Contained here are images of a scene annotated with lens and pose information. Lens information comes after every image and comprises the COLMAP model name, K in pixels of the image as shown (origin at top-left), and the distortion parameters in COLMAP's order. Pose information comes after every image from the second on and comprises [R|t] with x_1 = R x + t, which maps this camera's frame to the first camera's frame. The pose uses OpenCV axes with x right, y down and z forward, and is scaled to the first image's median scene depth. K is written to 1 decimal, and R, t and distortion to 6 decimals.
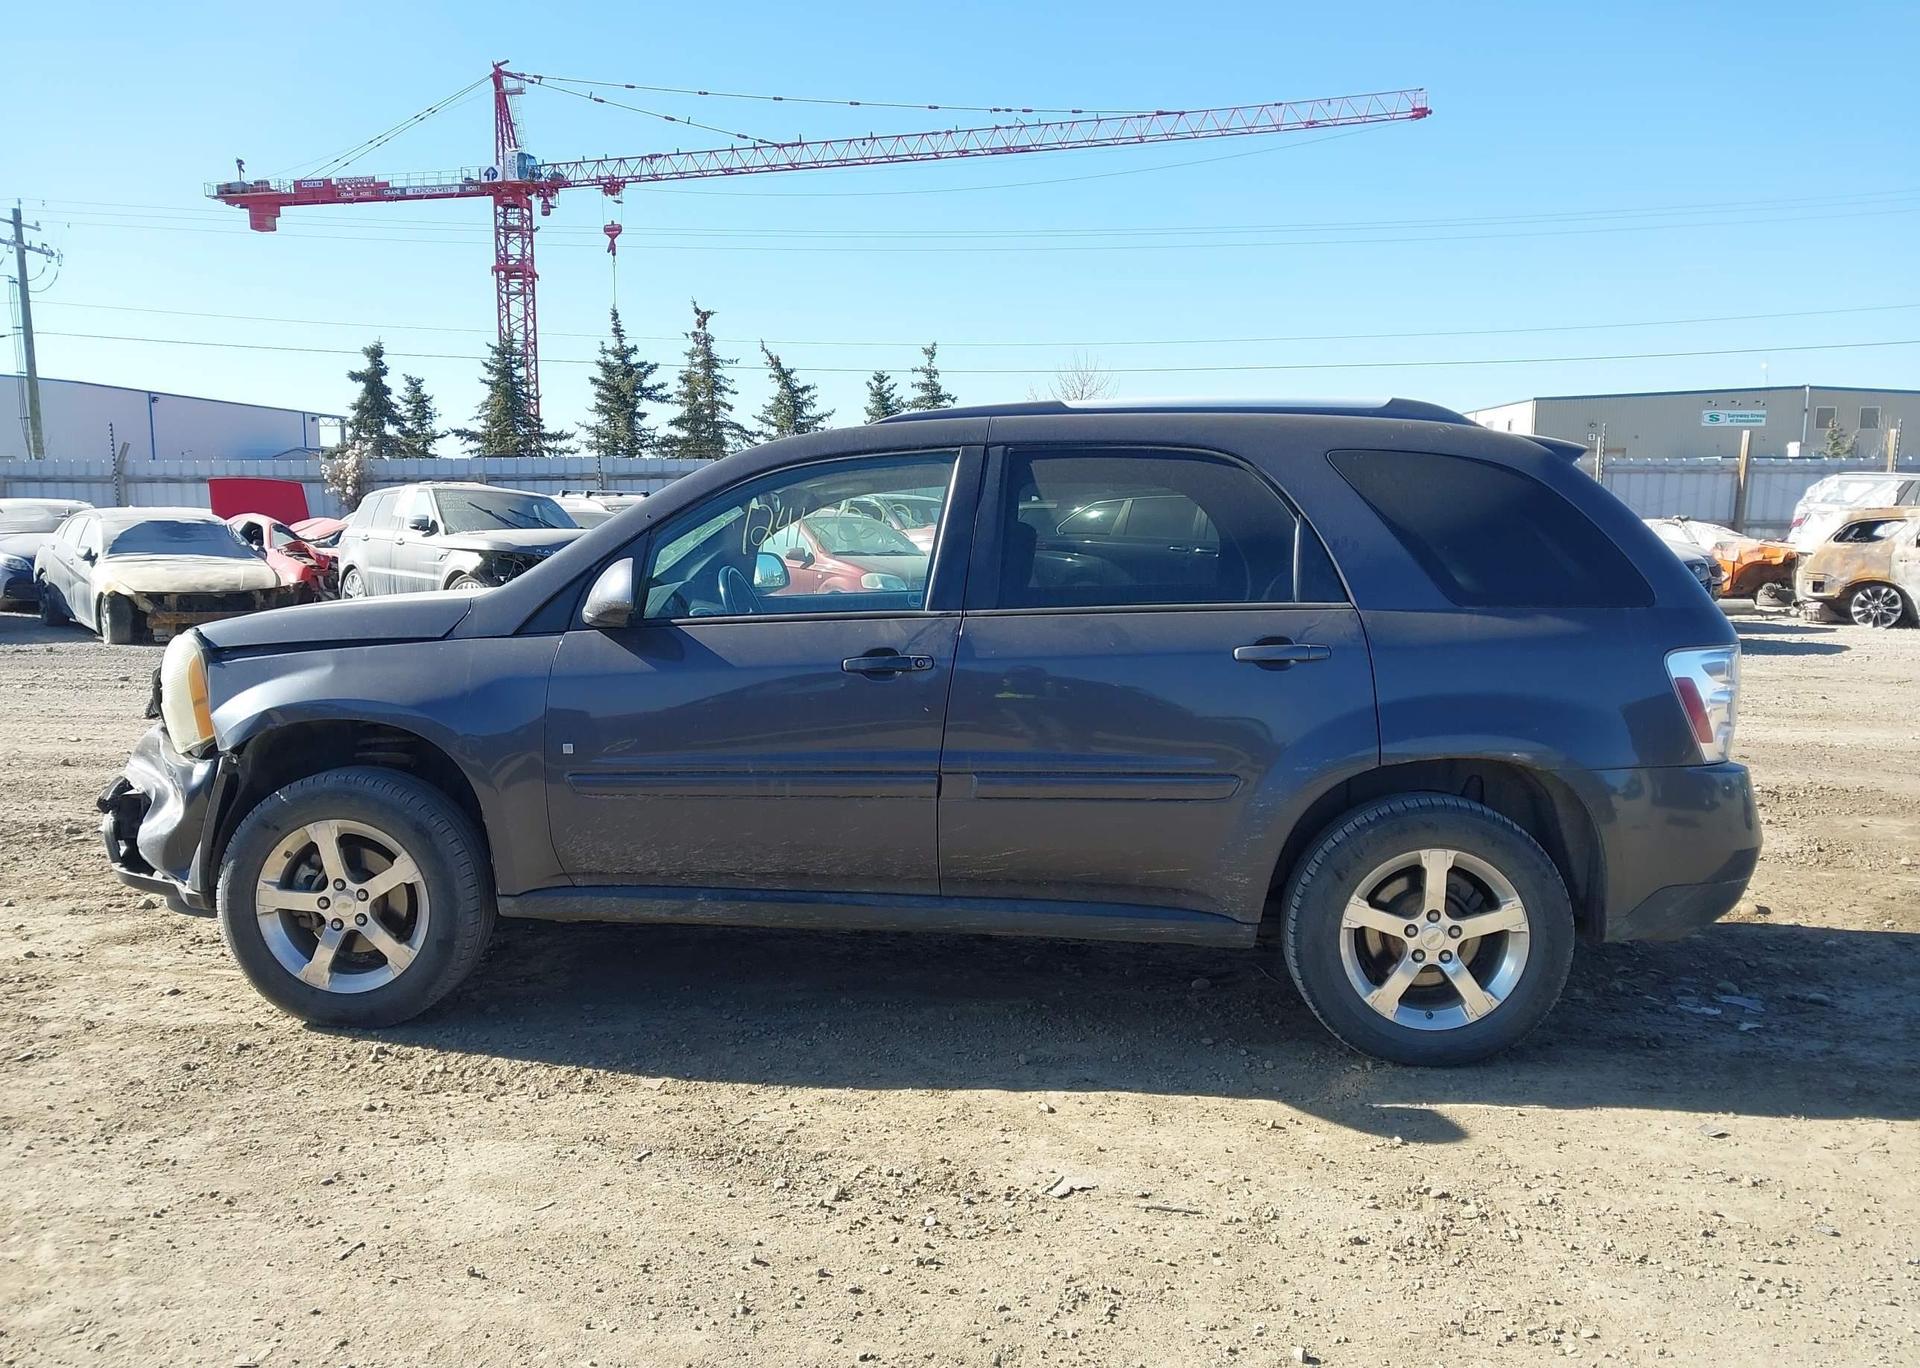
lens RADIAL K [[1537.5, 0, 943.8], [0, 1537.5, 649.8], [0, 0, 1]] dist [0.040077, -0.047627]
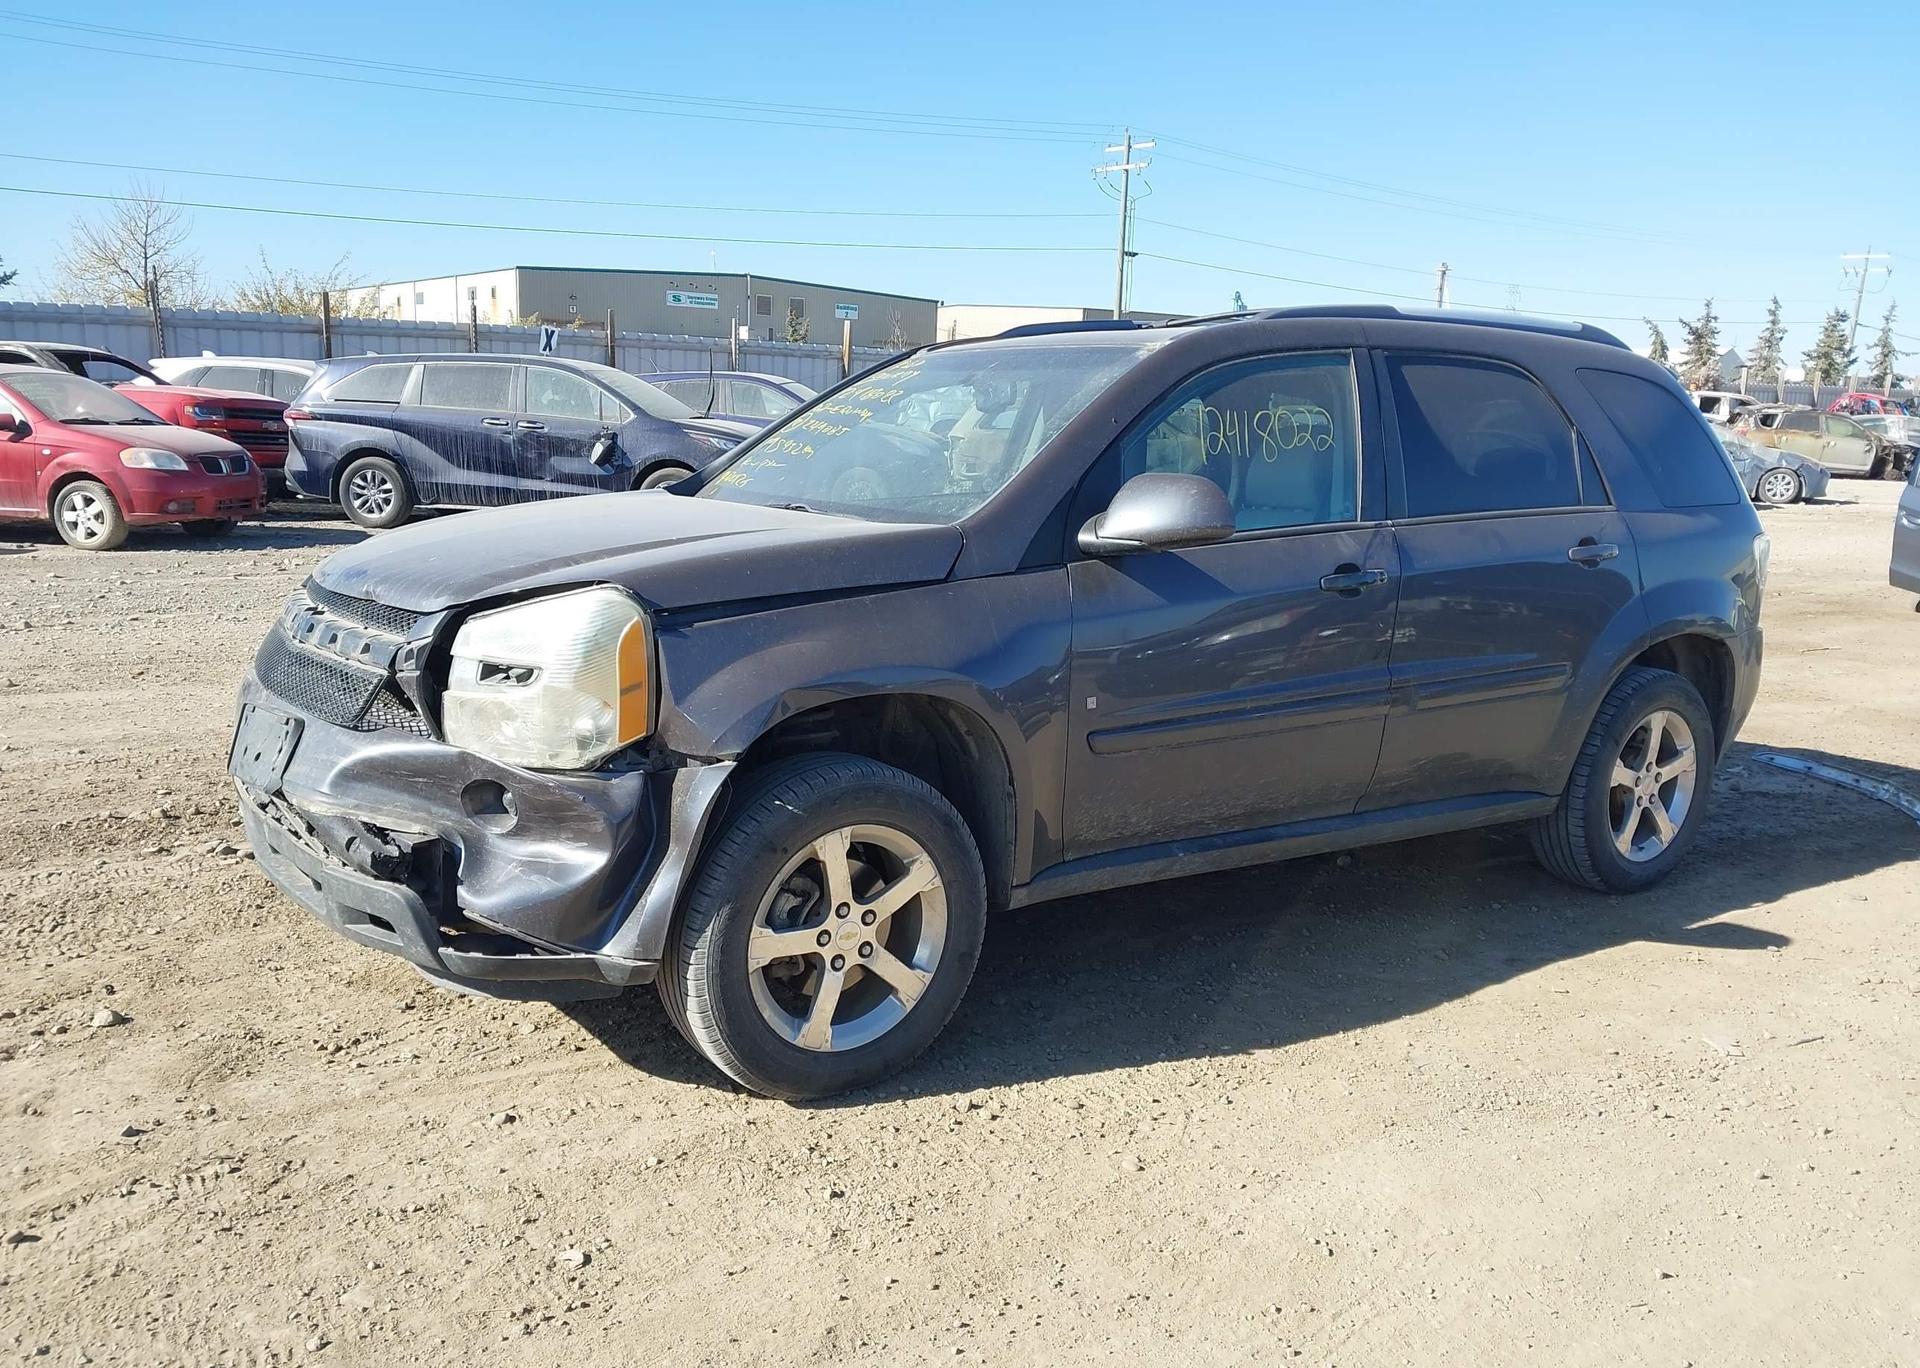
lens RADIAL K [[1537.5, 0, 959.4], [0, 1537.5, 693.9], [0, 0, 1]] dist [0.040077, -0.047627]
pose [[0.773177, -0.095867, 0.626902, -0.803964], [0.024249, 0.992255, 0.121830, -0.041922], [-0.633726, -0.078994, 0.769513, 0.397132]]
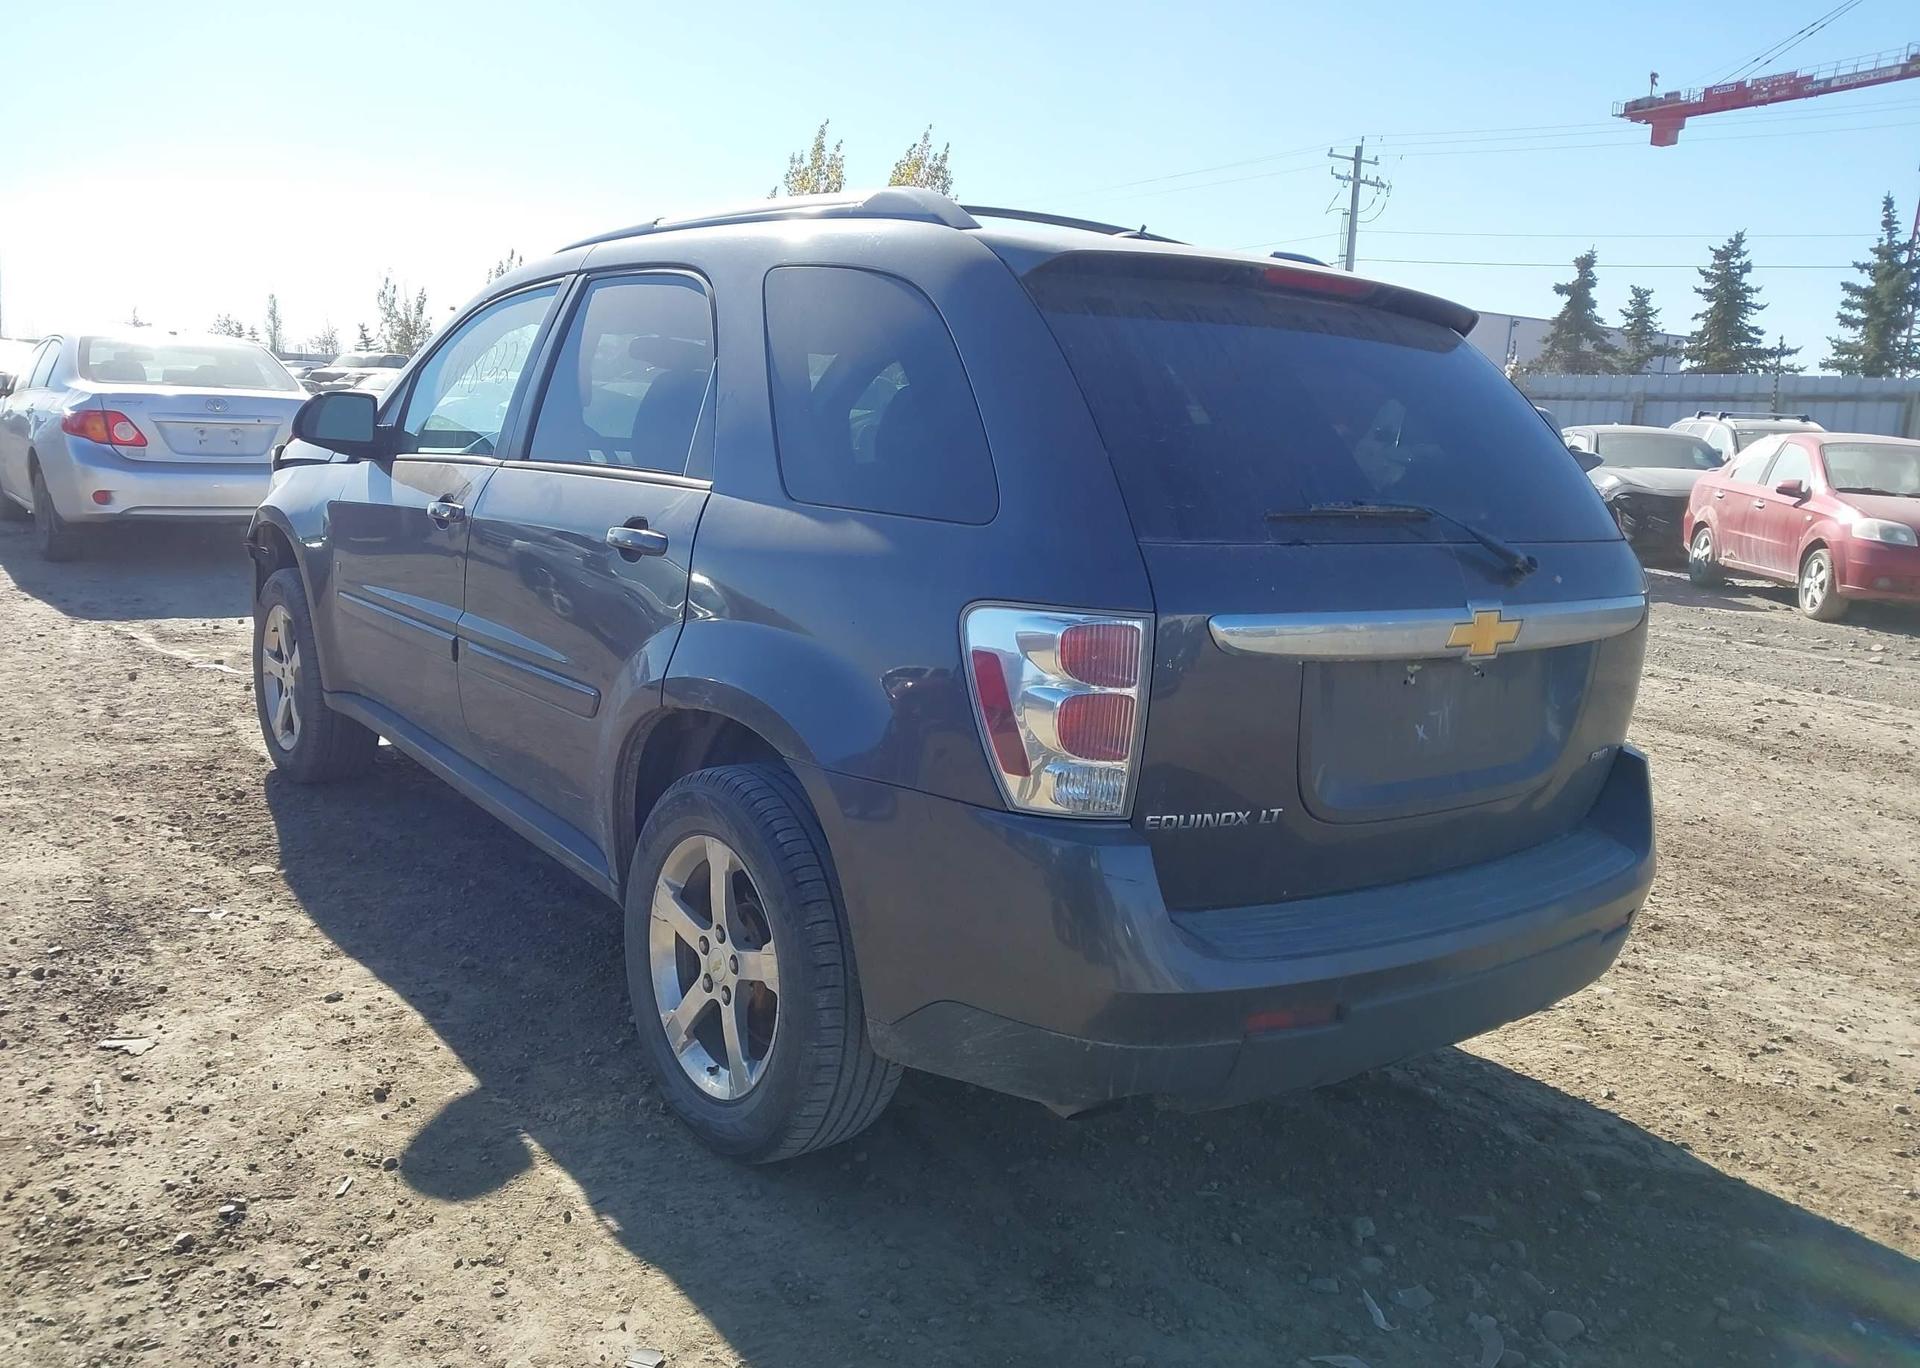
lens RADIAL K [[1537.5, 0, 953.6], [0, 1537.5, 679.3], [0, 0, 1]] dist [0.040077, -0.047627]
pose [[0.642454, 0.161583, -0.749096, 0.843020], [-0.114631, 0.986783, 0.114540, -0.031643], [0.757703, 0.012283, 0.652485, 0.592270]]
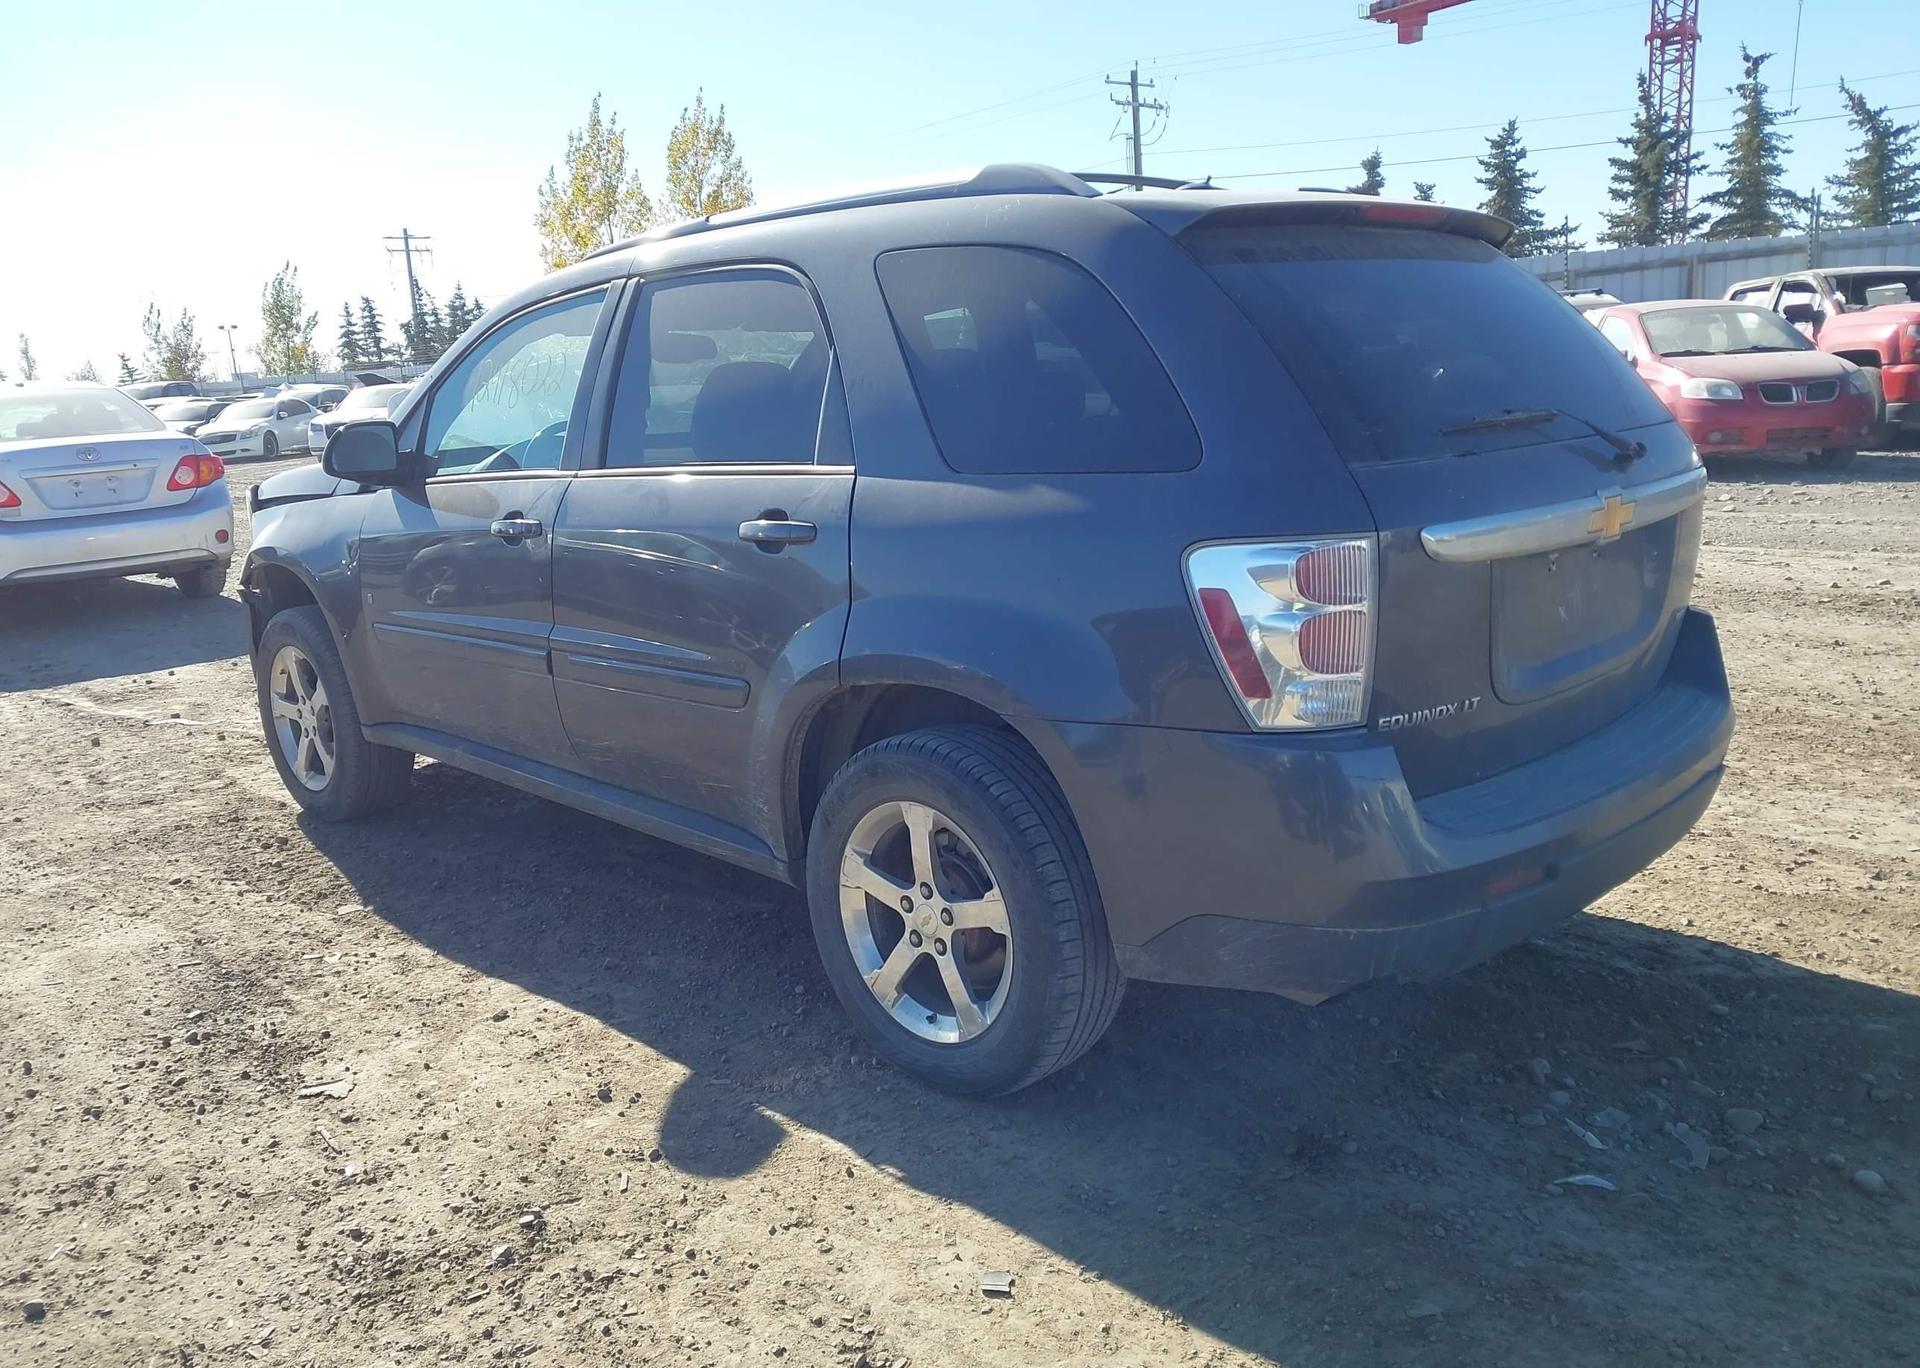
lens RADIAL K [[1537.5, 0, 948.6], [0, 1537.5, 671.0], [0, 0, 1]] dist [0.040077, -0.047627]
pose [[0.735039, 0.087484, -0.672357, 0.767797], [0.003134, 0.991192, 0.132396, -0.027394], [0.678017, -0.099423, 0.728291, 0.458754]]
